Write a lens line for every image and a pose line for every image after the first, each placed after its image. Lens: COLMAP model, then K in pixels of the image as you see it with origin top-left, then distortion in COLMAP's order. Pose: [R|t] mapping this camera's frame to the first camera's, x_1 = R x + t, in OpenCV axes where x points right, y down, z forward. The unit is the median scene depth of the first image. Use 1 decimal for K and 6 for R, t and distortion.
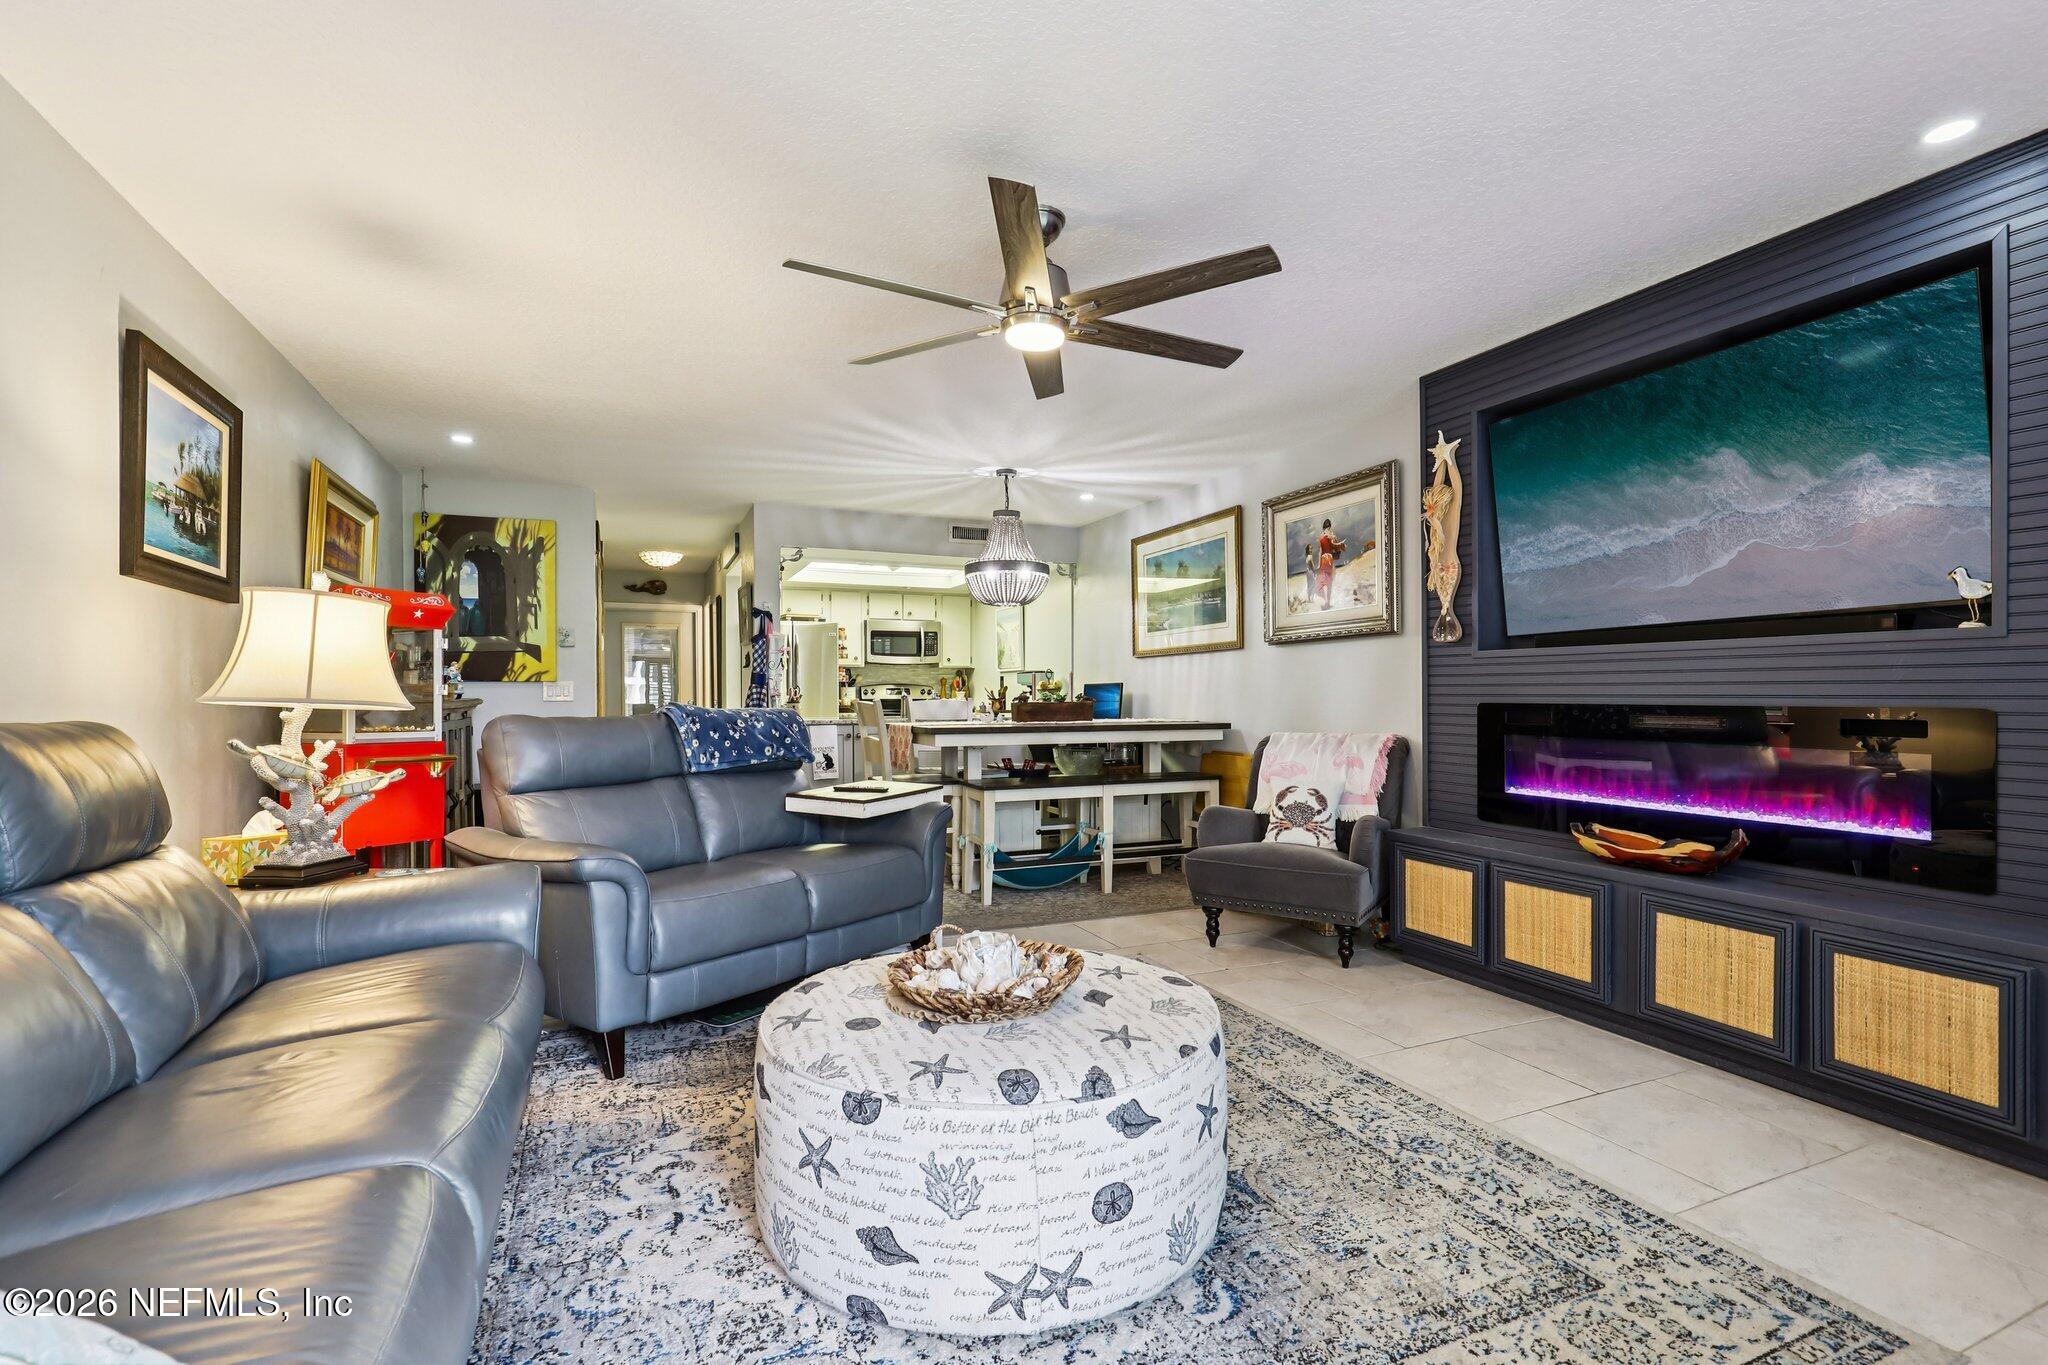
lens RADIAL K [[936.4, 0, 1043.5], [0, 936.4, 690.9], [0, 0, 1]] dist [0.002490, -0.001154]
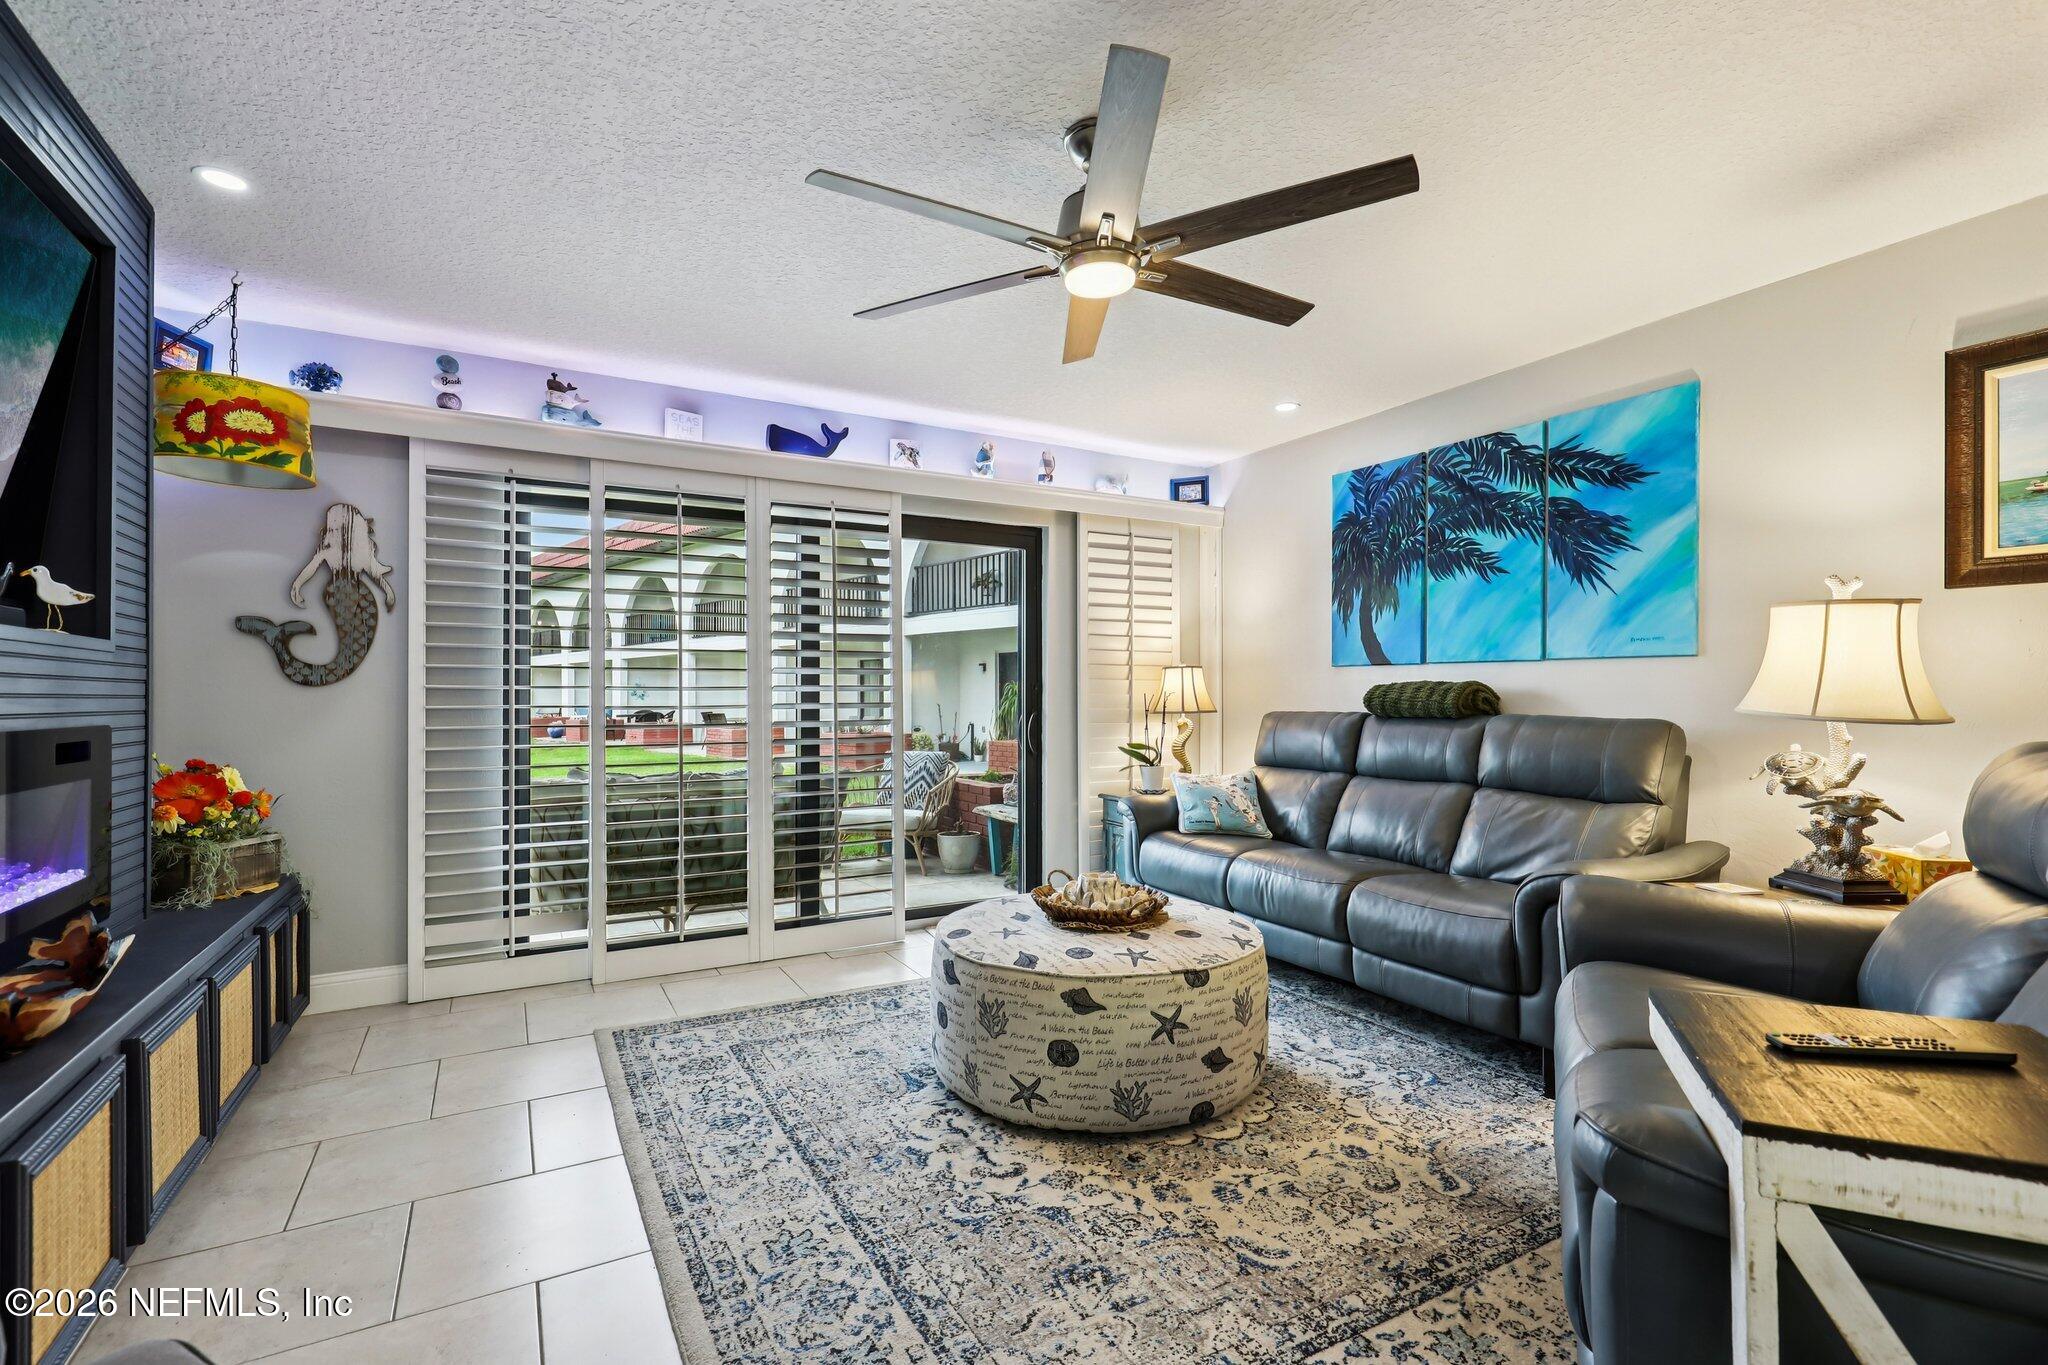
lens RADIAL K [[936.4, 0, 1021.1], [0, 936.4, 687.0], [0, 0, 1]] dist [0.002490, -0.001154]
pose [[-0.996920, 0.002649, -0.078381, 0.089330], [0.003630, 0.999917, -0.012366, -0.003252], [0.078341, -0.012613, -0.996847, 1.282119]]
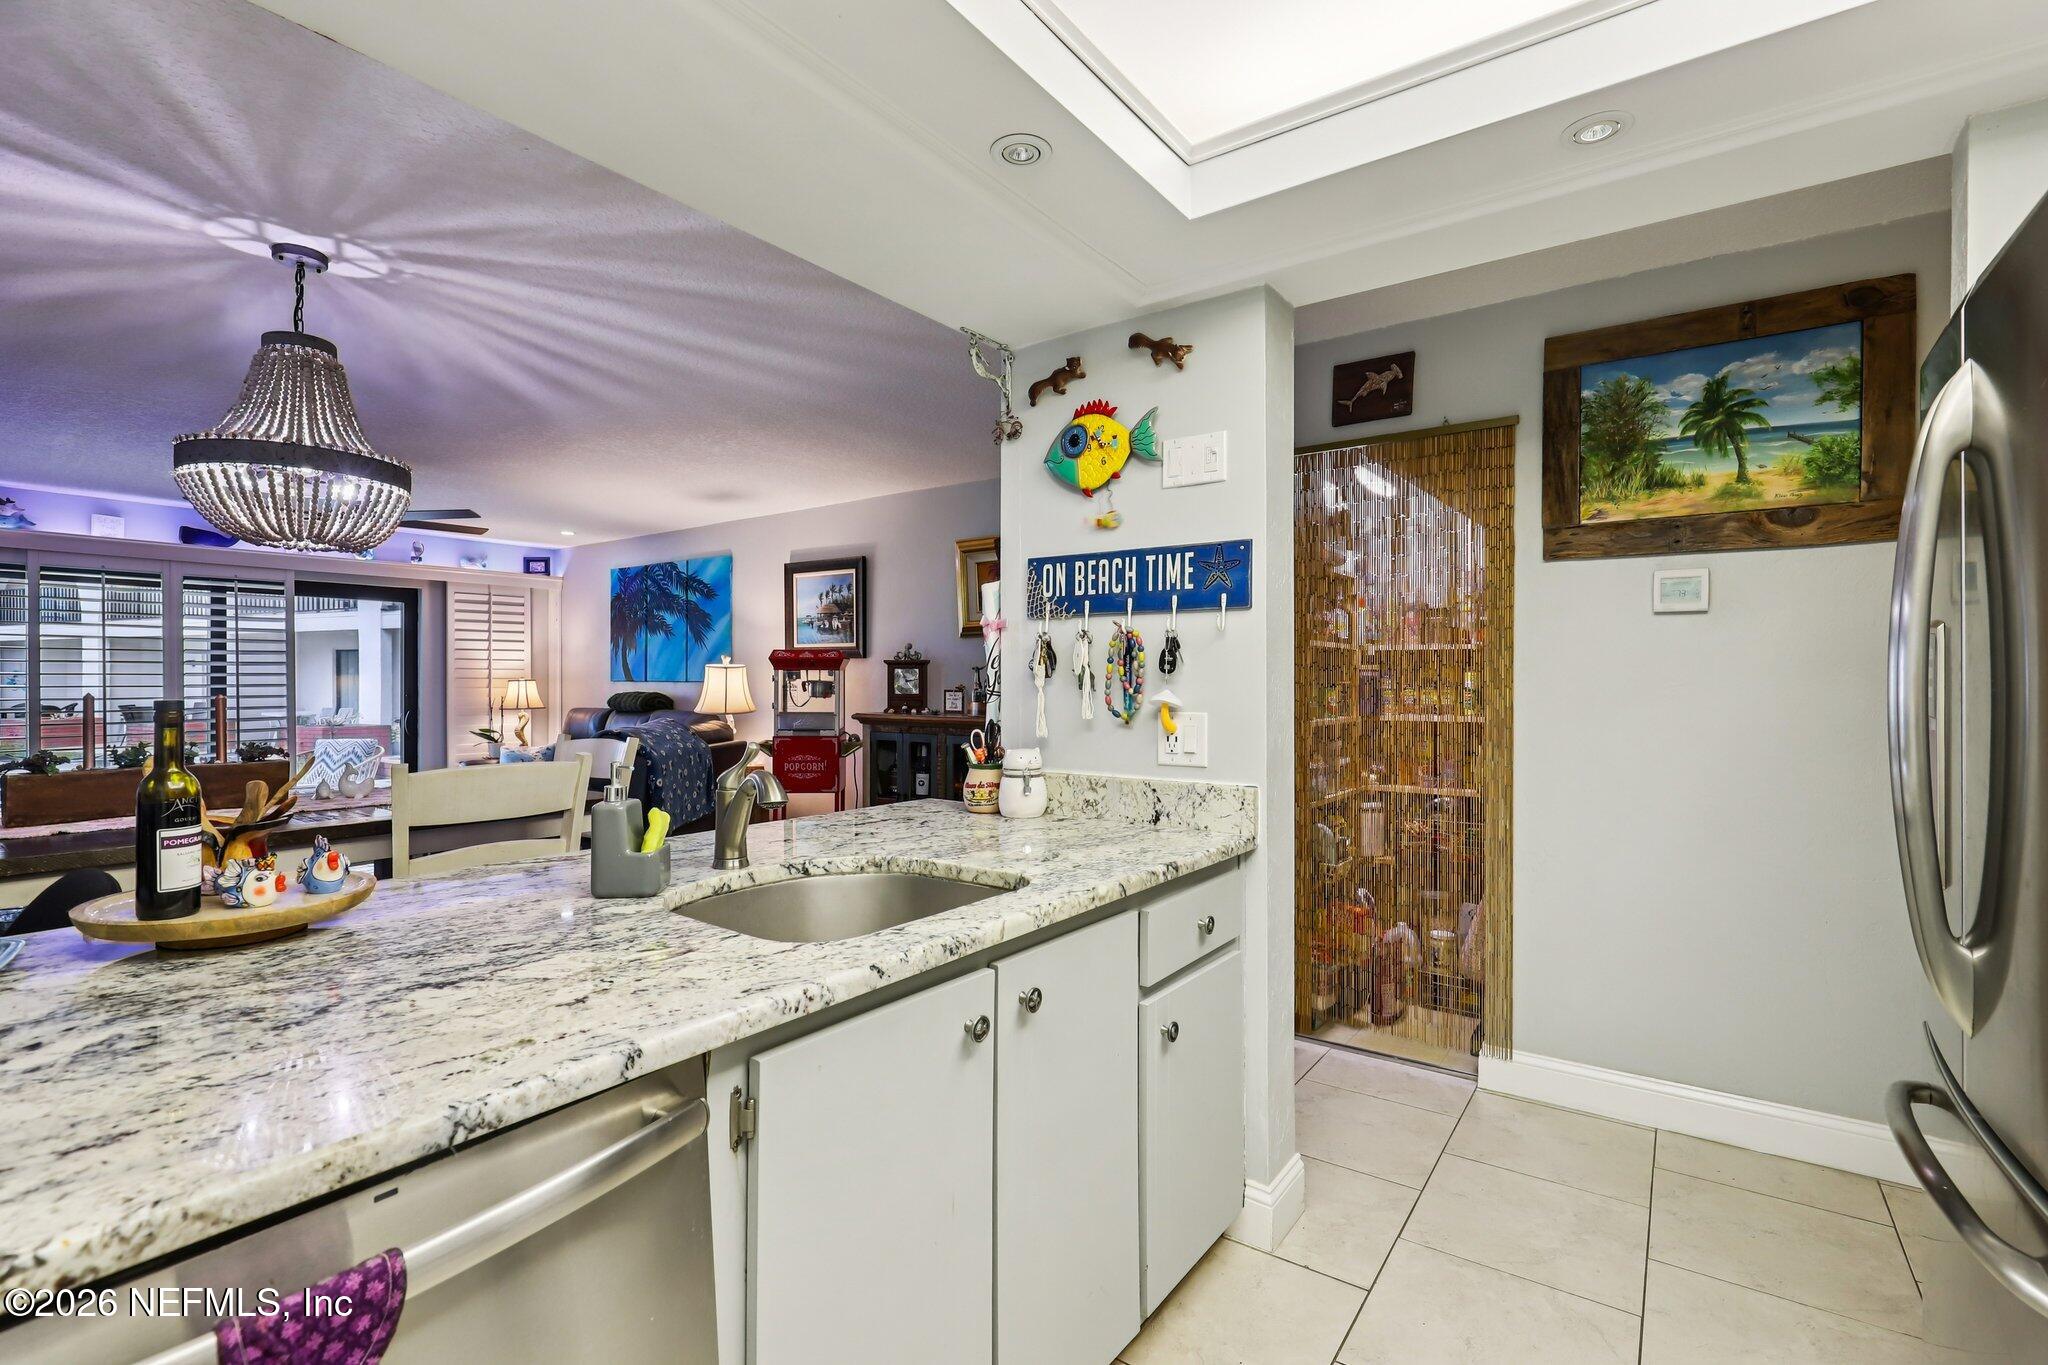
lens RADIAL K [[936.4, 0, 1032.1], [0, 936.4, 676.3], [0, 0, 1]] dist [0.002490, -0.001154]
pose [[-0.866701, 0.004243, -0.498810, -0.176598], [0.006648, 0.999973, -0.003046, -0.040451], [0.498784, -0.005956, -0.866706, 2.351119]]
